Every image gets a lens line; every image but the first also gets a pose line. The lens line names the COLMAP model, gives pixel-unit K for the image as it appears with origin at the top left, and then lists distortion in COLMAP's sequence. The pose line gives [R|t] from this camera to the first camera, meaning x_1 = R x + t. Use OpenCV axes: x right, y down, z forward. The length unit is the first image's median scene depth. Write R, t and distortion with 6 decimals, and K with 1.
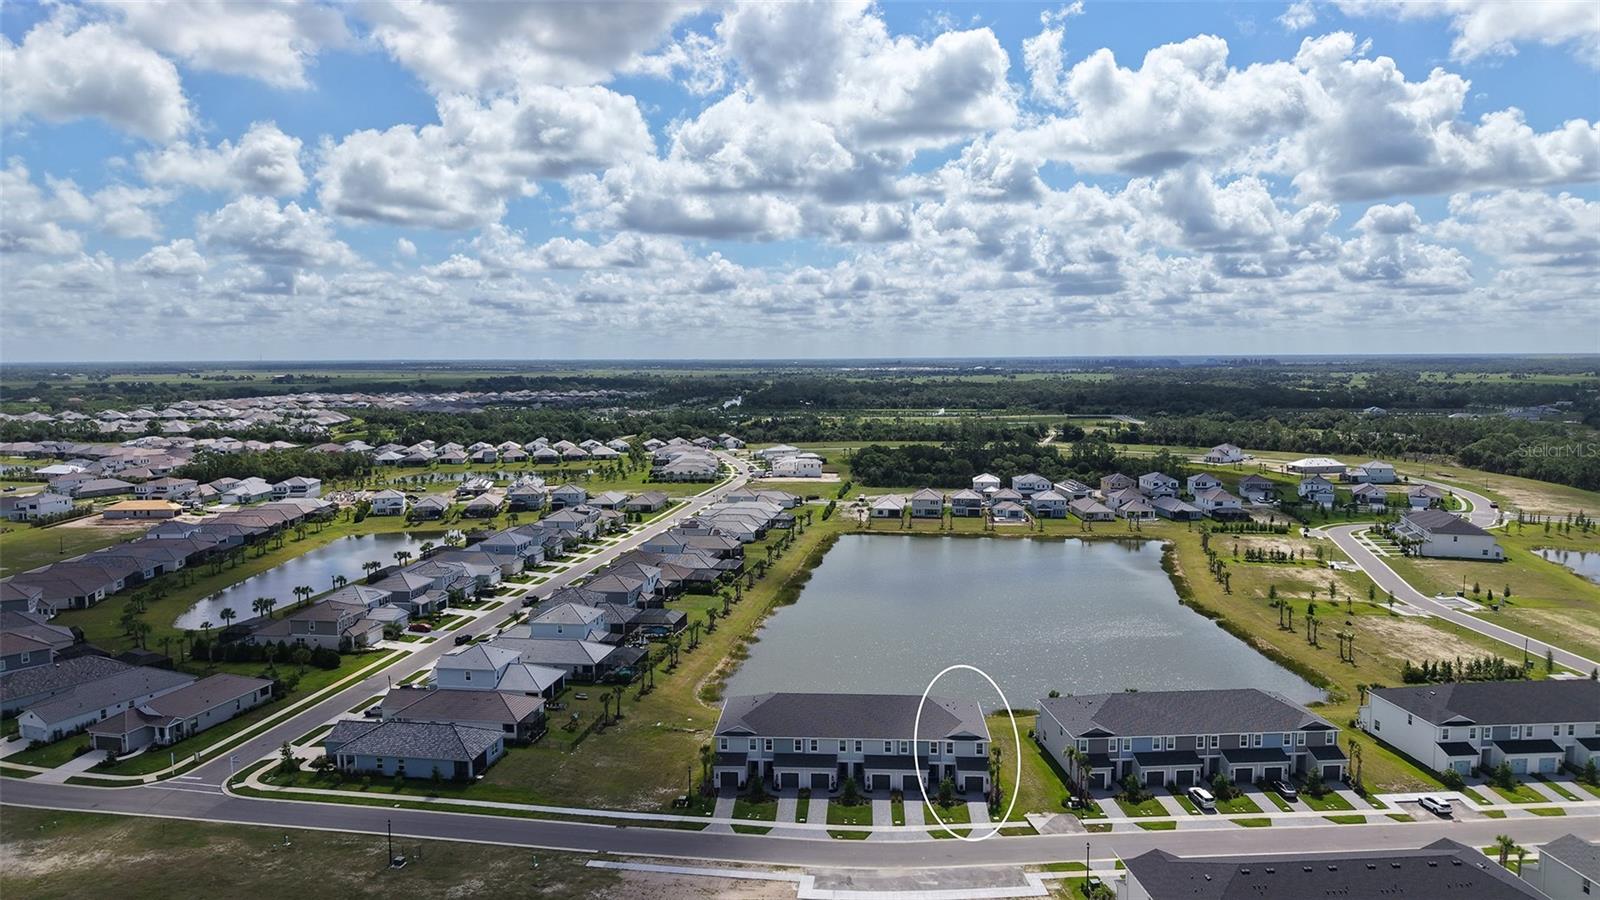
lens RADIAL K [[1071.4, 0, 778.3], [0, 1071.4, 410.5], [0, 0, 1]] dist [0.026154, -0.030128]
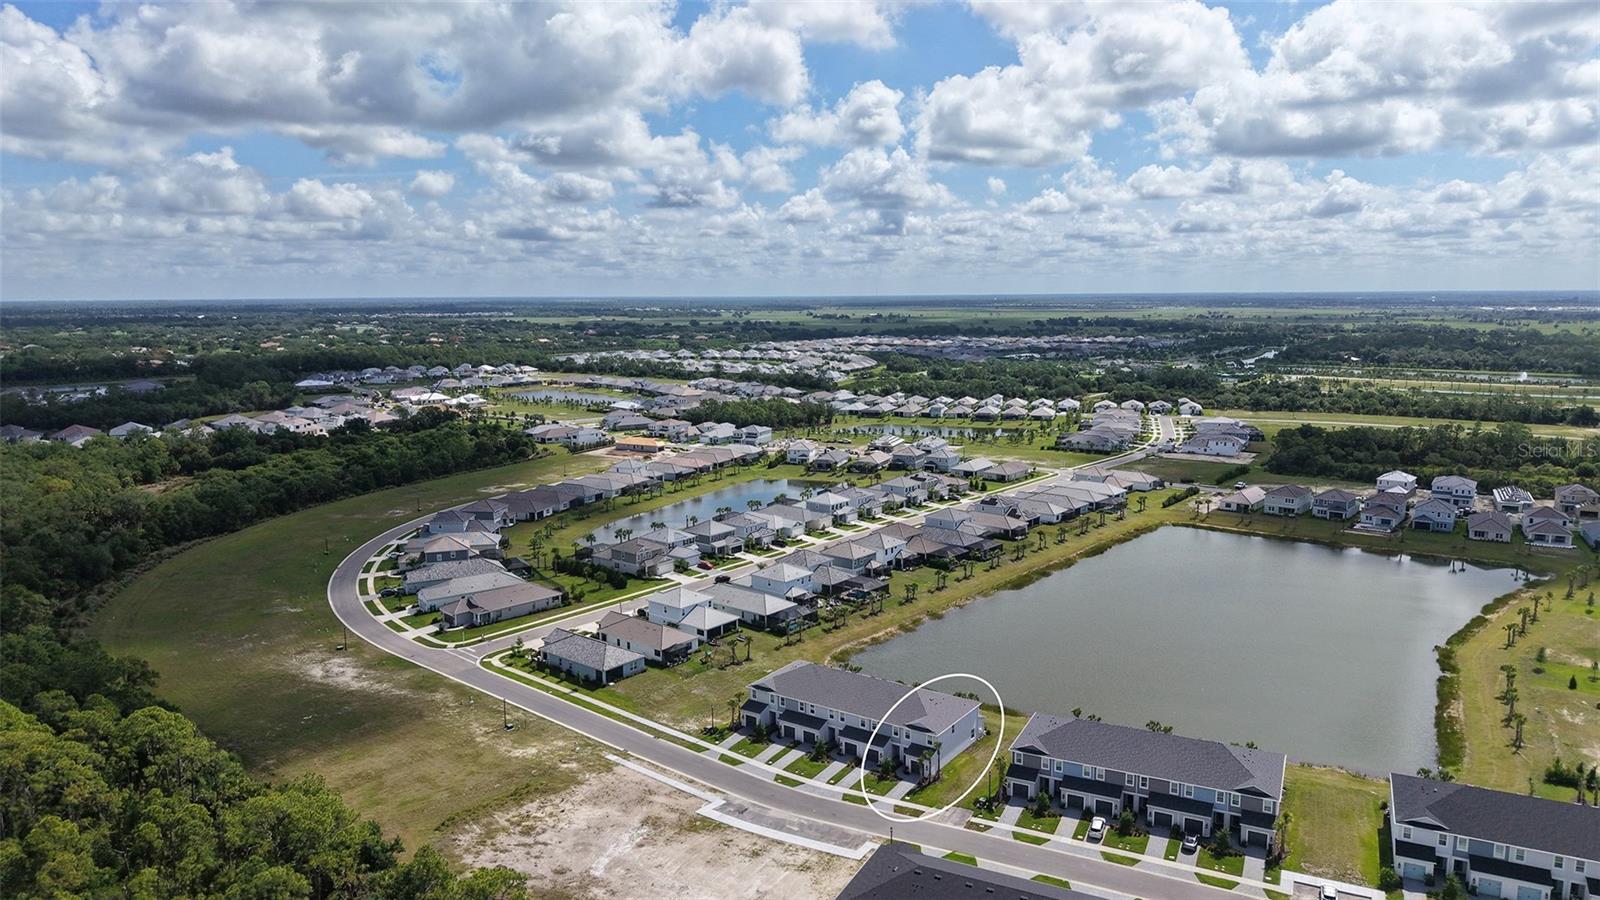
lens RADIAL K [[1071.4, 0, 799.6], [0, 1071.4, 450.2], [0, 0, 1]] dist [0.026154, -0.030128]
pose [[0.856121, 0.075782, -0.511189, 0.382938], [-0.023083, 0.993810, 0.108670, -0.073428], [0.516260, -0.081235, 0.852570, -0.025392]]
